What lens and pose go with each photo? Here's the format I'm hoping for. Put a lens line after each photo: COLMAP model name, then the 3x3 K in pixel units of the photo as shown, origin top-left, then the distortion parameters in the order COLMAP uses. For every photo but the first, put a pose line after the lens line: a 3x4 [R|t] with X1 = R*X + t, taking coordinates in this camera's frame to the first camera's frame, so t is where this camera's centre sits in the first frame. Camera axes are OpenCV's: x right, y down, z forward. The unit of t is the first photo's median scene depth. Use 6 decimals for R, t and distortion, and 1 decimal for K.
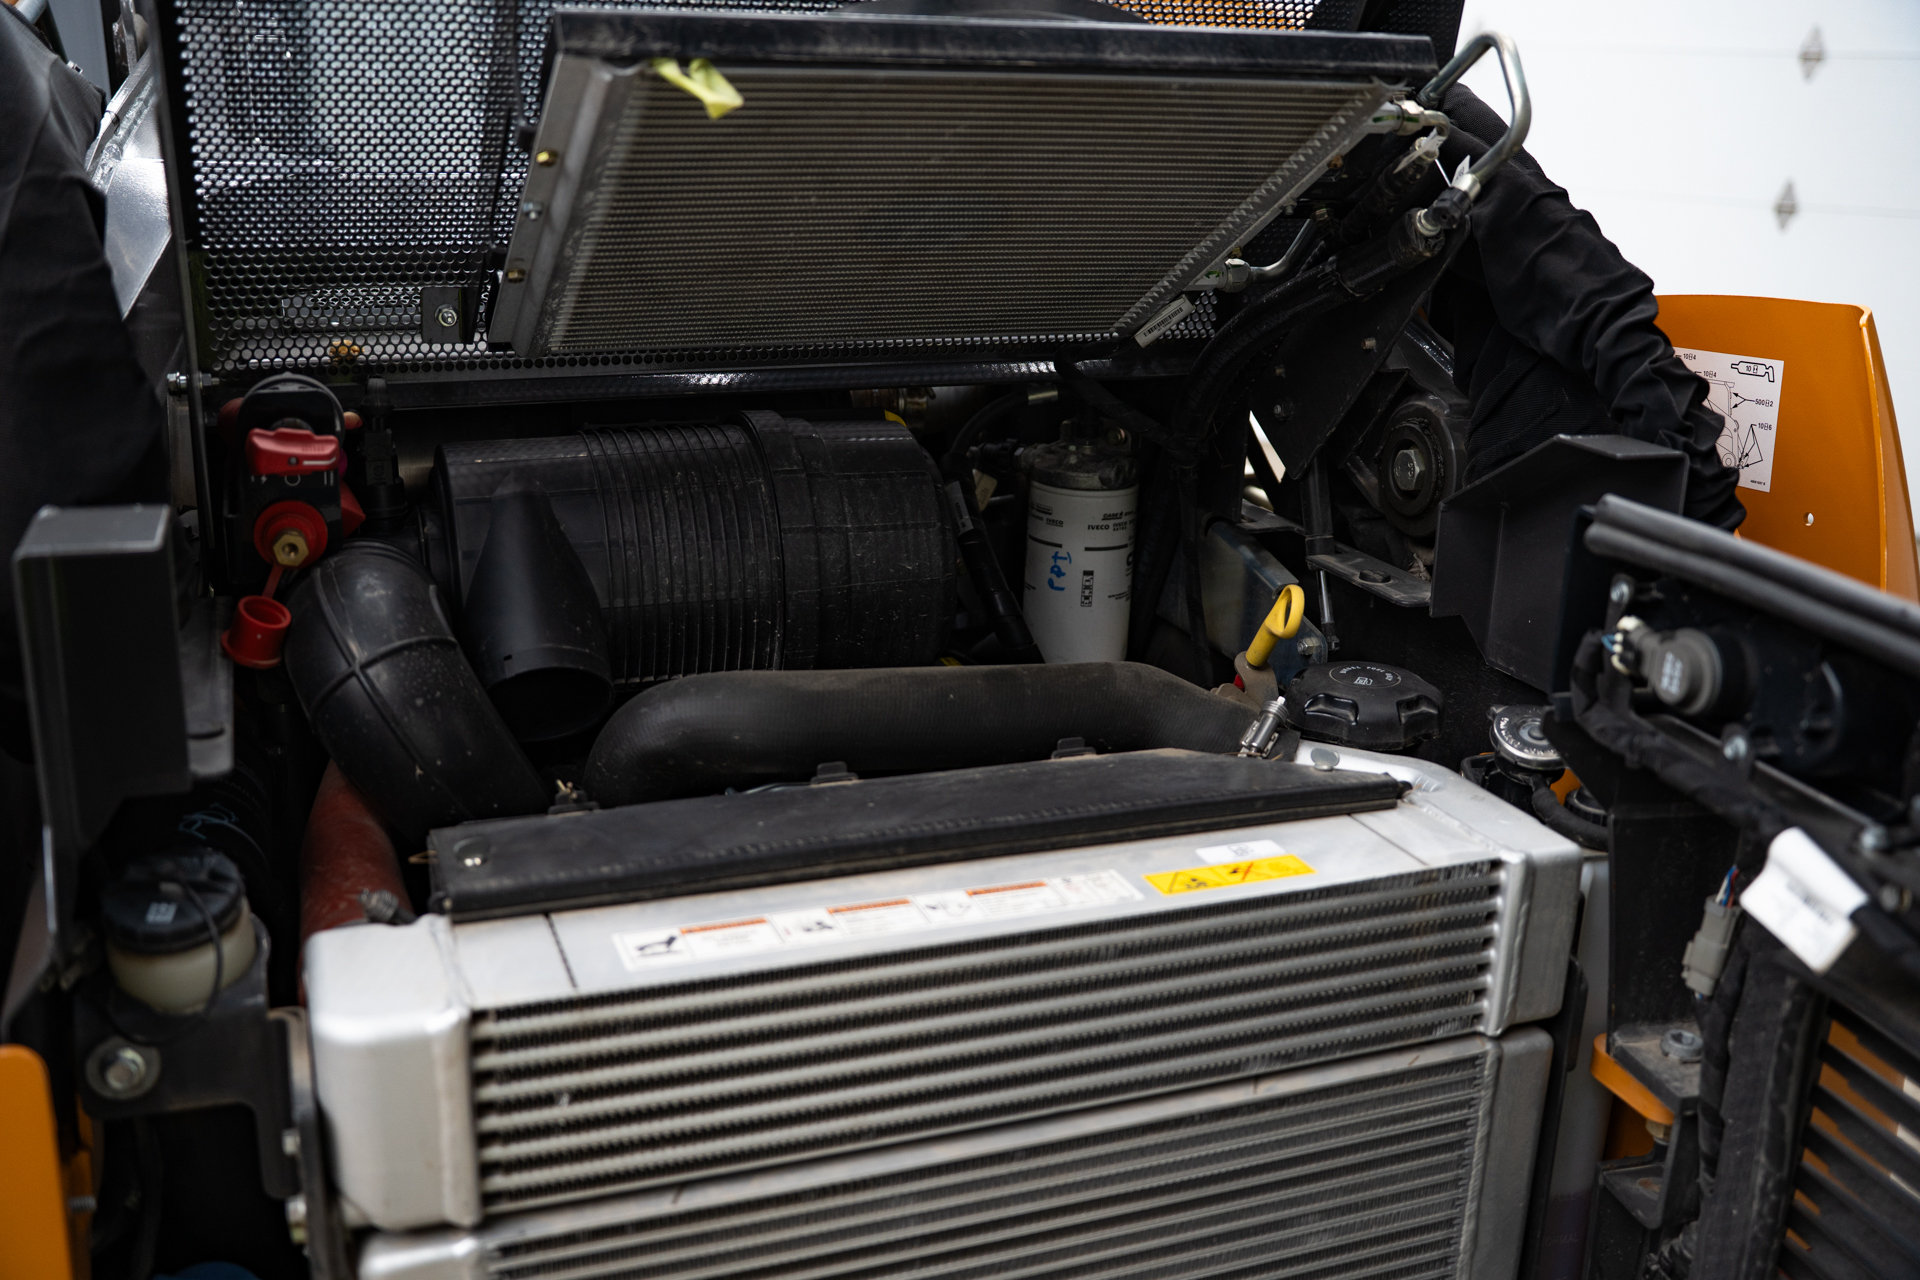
lens RADIAL K [[1865.5, 0, 960.0], [0, 1865.5, 640.0], [0, 0, 1]] dist [-0.144152, 0.194078]
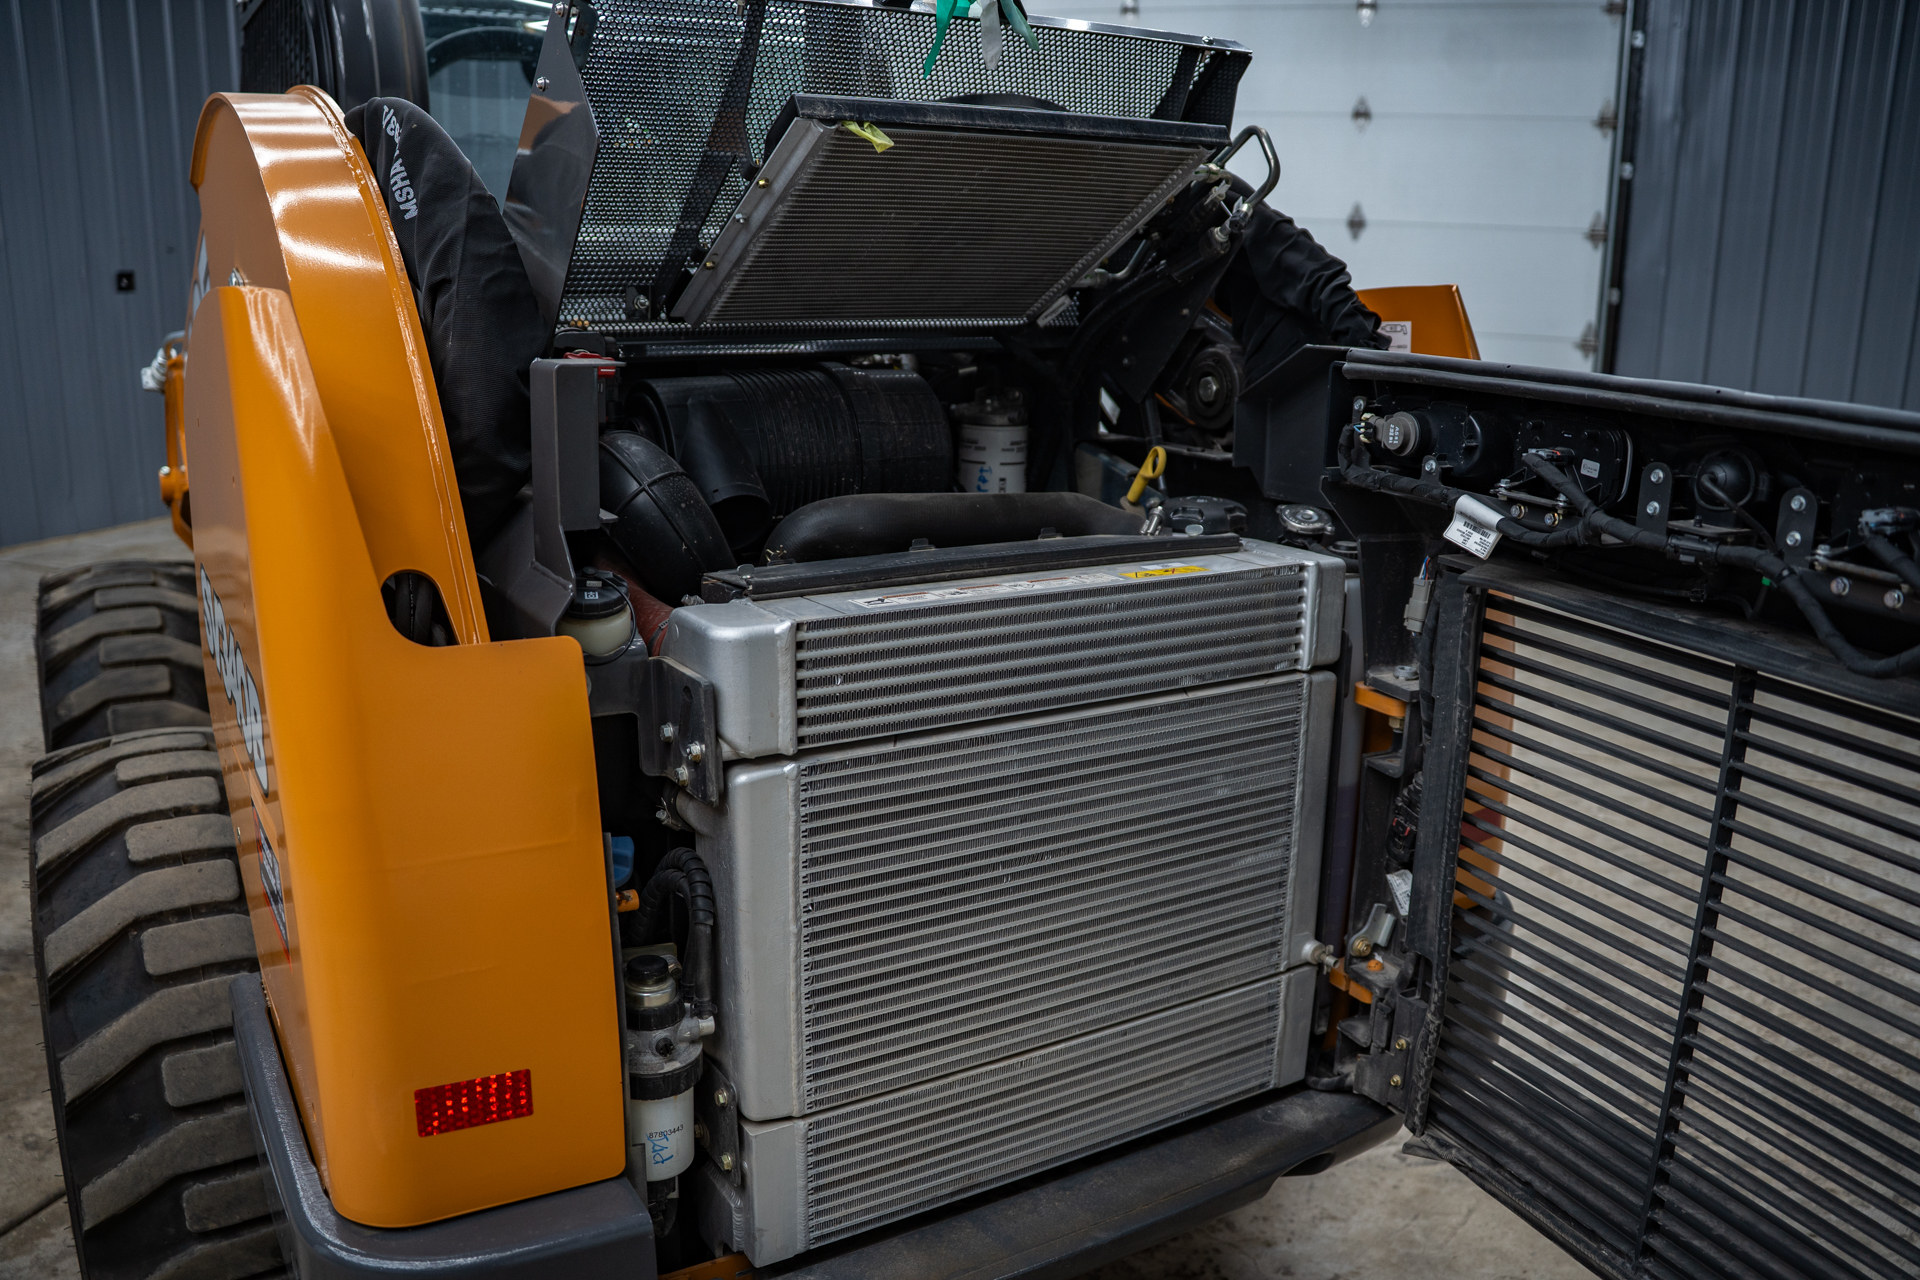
lens RADIAL K [[1558.9, 0, 960.0], [0, 1558.9, 640.0], [0, 0, 1]] dist [-0.206913, 0.182324]
pose [[0.982872, -0.055726, 0.175660, -0.292379], [0.066773, 0.996104, -0.057610, 0.245802], [-0.171766, 0.068352, 0.982764, -0.399437]]
